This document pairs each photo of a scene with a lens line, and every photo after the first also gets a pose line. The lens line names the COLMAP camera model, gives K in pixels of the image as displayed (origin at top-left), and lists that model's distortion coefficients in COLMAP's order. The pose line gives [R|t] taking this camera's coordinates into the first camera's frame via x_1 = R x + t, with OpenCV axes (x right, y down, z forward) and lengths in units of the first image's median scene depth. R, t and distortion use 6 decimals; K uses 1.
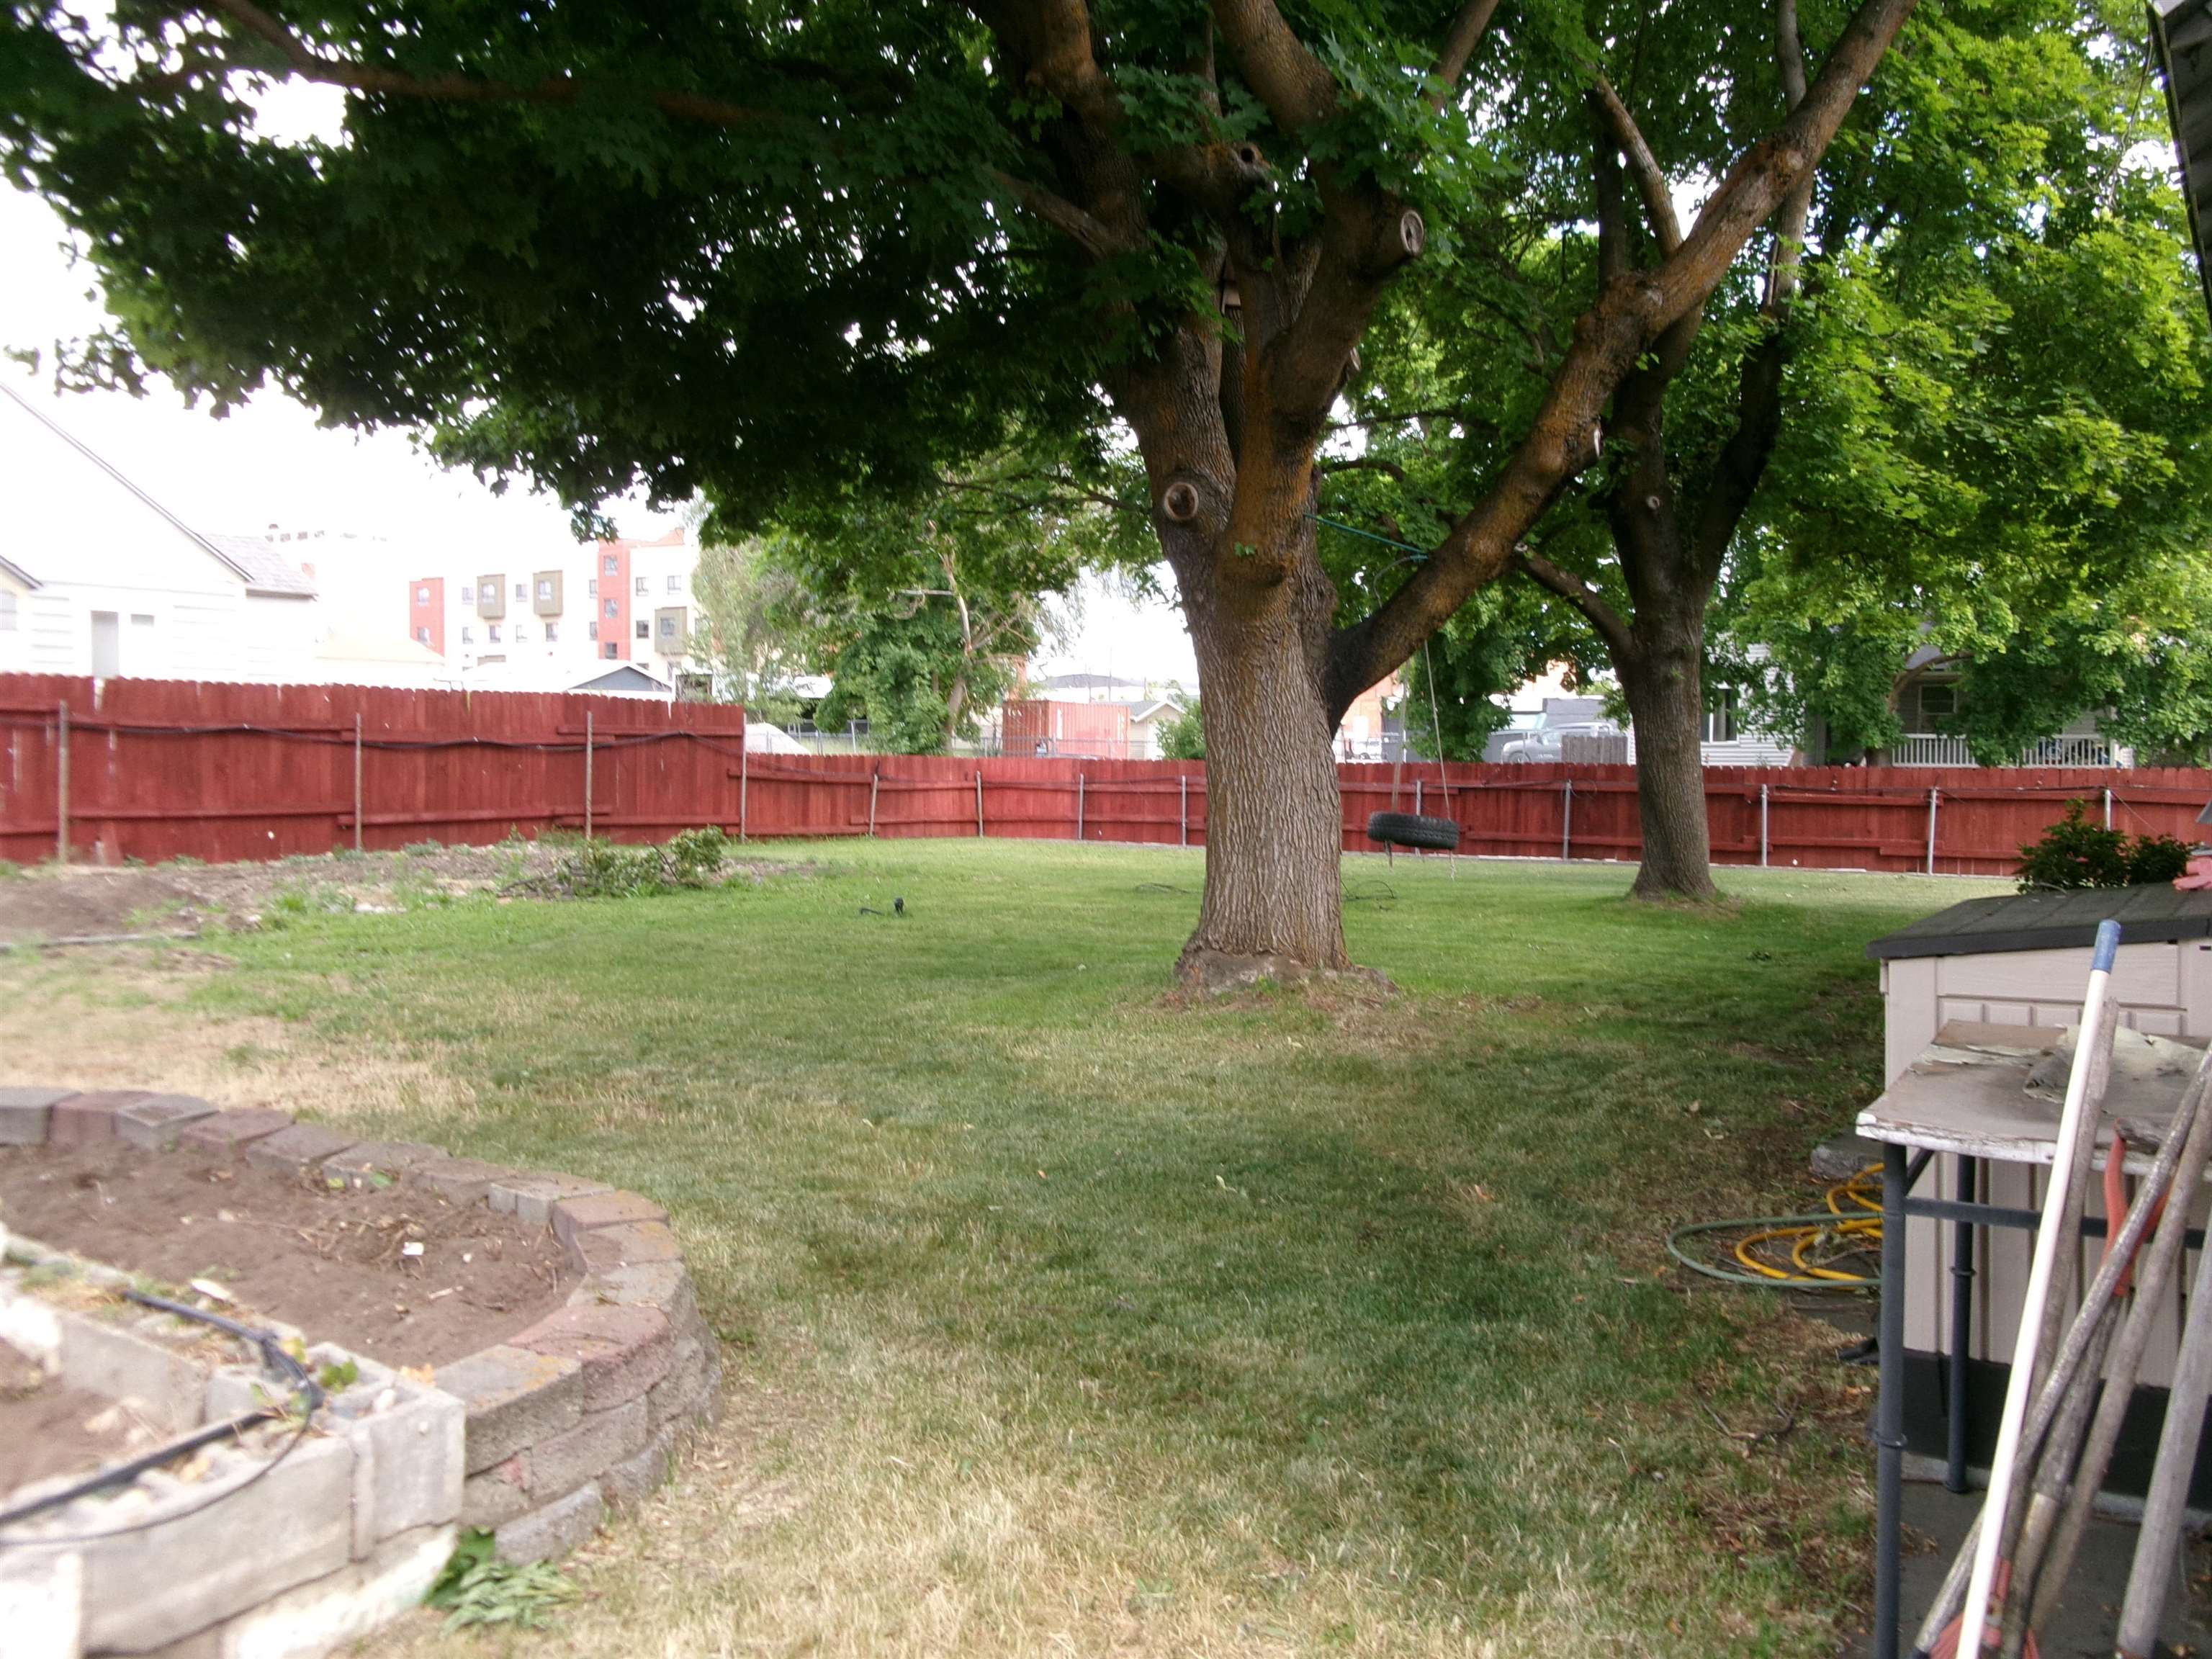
lens RADIAL K [[1859.1, 0, 1099.2], [0, 1859.1, 830.4], [0, 0, 1]] dist [0.005380, 0.020540]
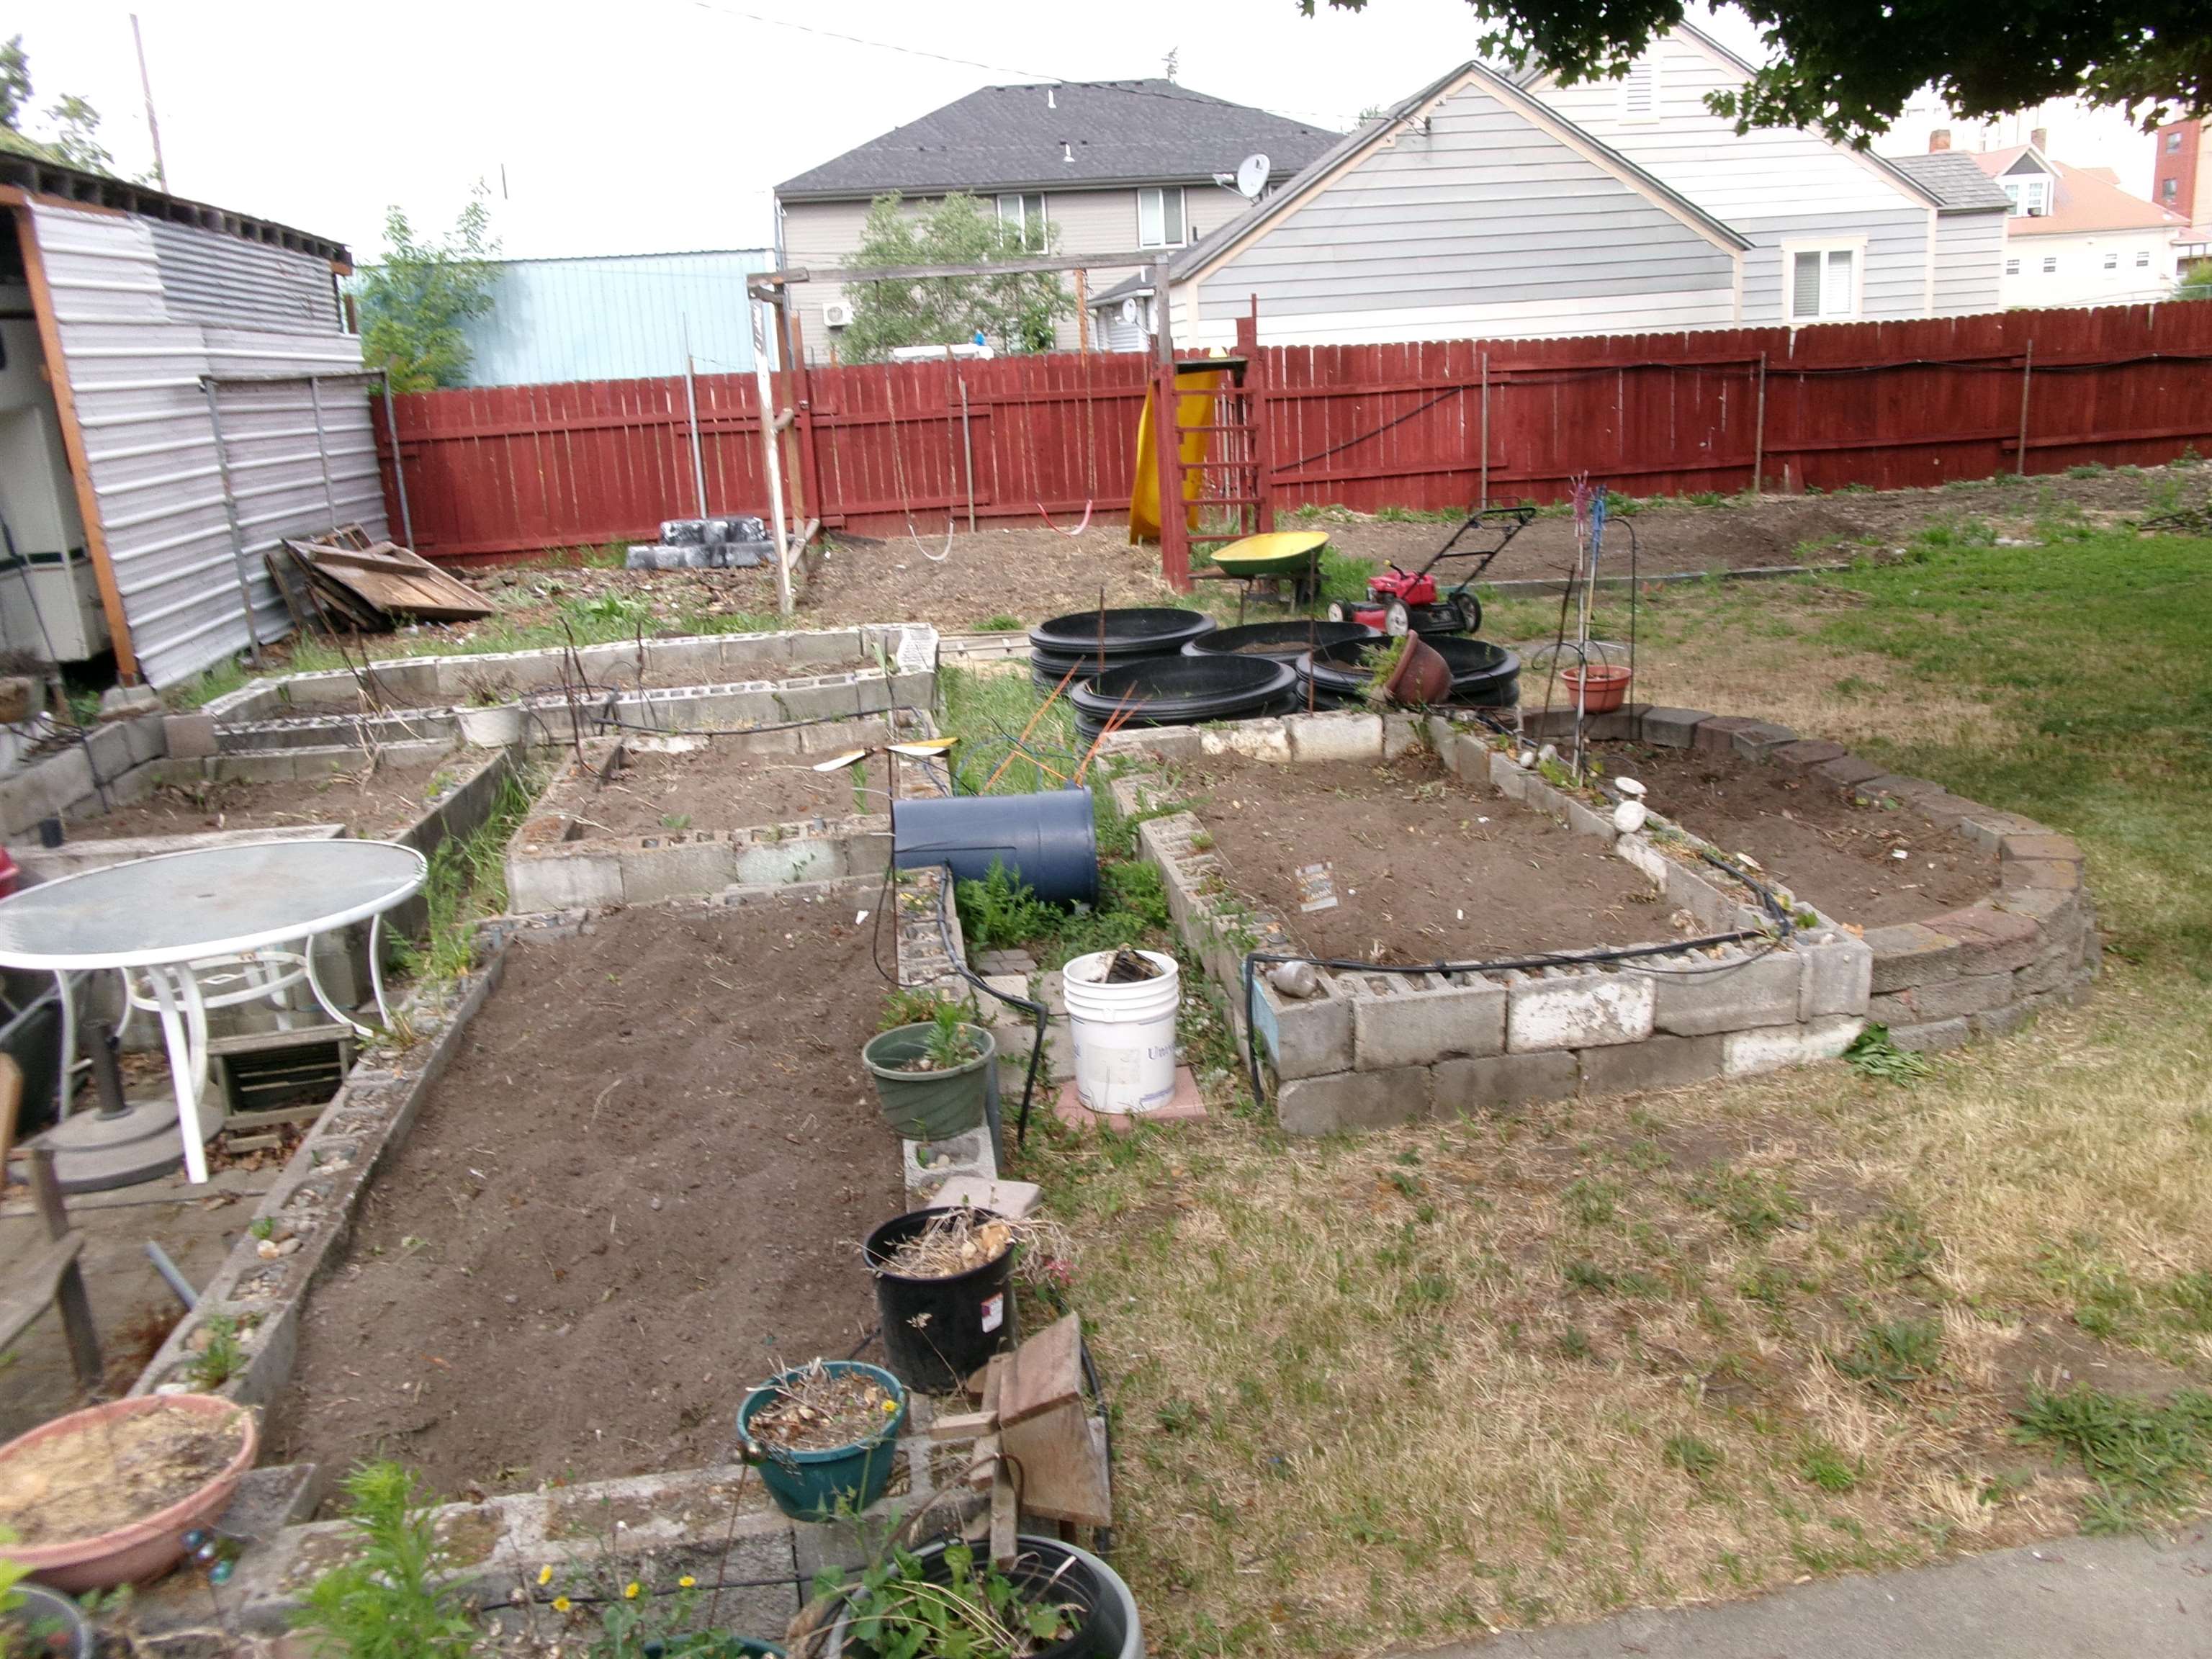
lens RADIAL K [[1859.1, 0, 1107.8], [0, 1859.1, 834.0], [0, 0, 1]] dist [0.005380, 0.020540]
pose [[0.659142, 0.139472, -0.738972, 0.294146], [0.028039, 0.977410, 0.209483, -0.111617], [0.751496, -0.158799, 0.640341, -0.389282]]
